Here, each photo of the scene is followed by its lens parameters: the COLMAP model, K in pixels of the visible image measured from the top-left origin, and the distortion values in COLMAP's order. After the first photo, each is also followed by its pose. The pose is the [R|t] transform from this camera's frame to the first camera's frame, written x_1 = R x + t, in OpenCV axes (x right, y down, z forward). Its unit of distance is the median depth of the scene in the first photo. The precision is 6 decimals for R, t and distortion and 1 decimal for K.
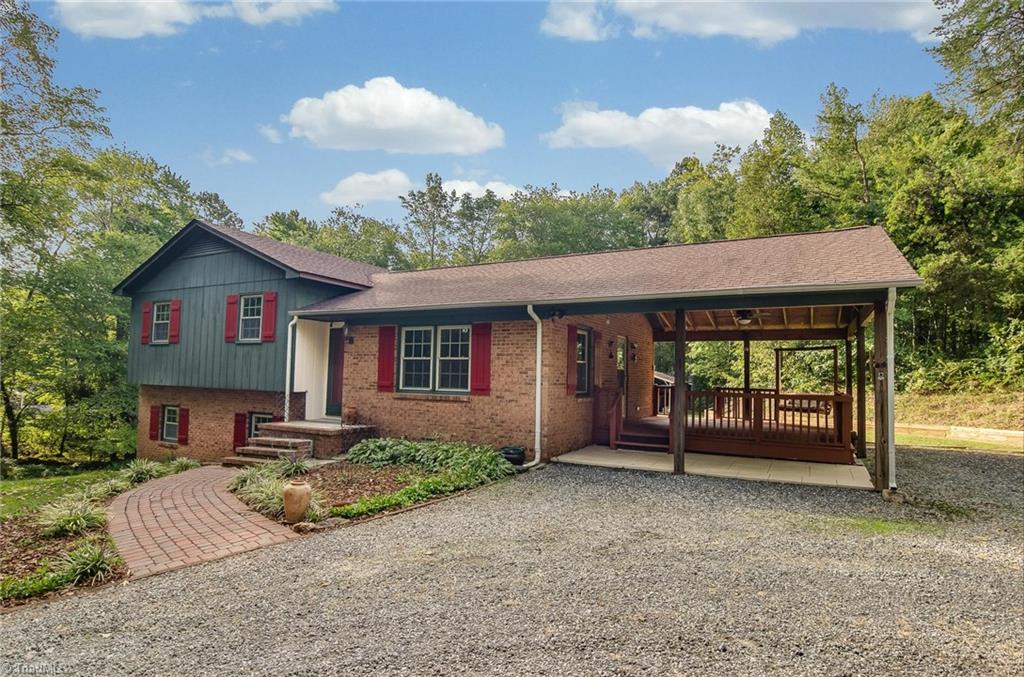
lens RADIAL K [[554.7, 0, 516.6], [0, 554.7, 342.5], [0, 0, 1]] dist [-0.014734, -0.001148]
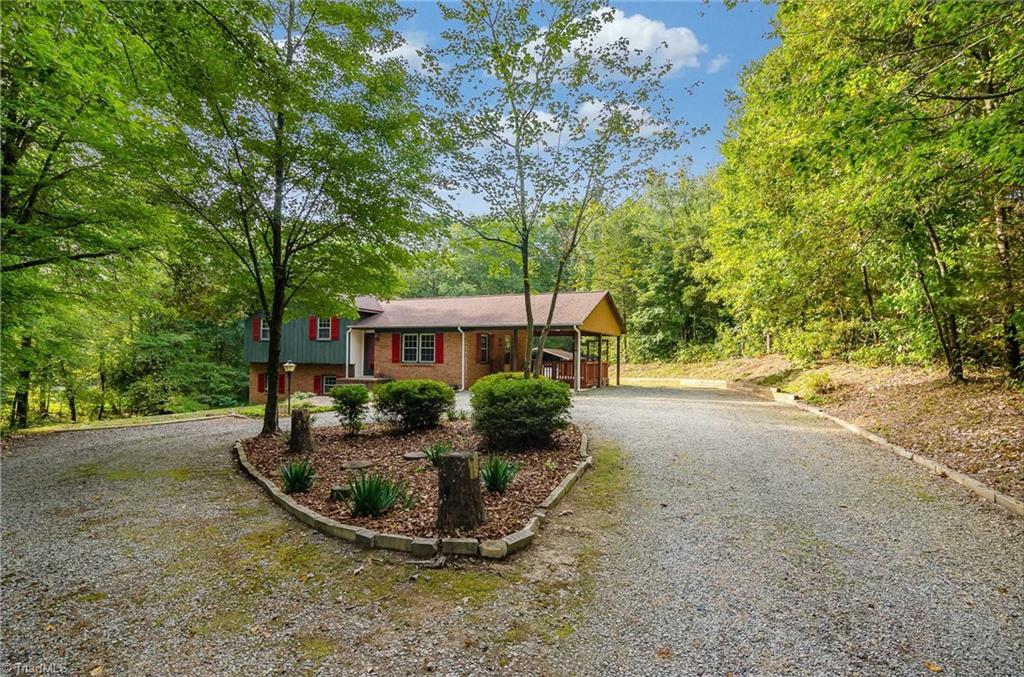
lens RADIAL K [[551.3, 0, 517.7], [0, 551.3, 359.0], [0, 0, 1]] dist [-0.021662, -0.001227]
pose [[0.996127, -0.010601, 0.087289, 0.055928], [0.004920, 0.997870, 0.065044, -0.066890], [-0.087792, -0.064363, 0.994057, -1.215091]]
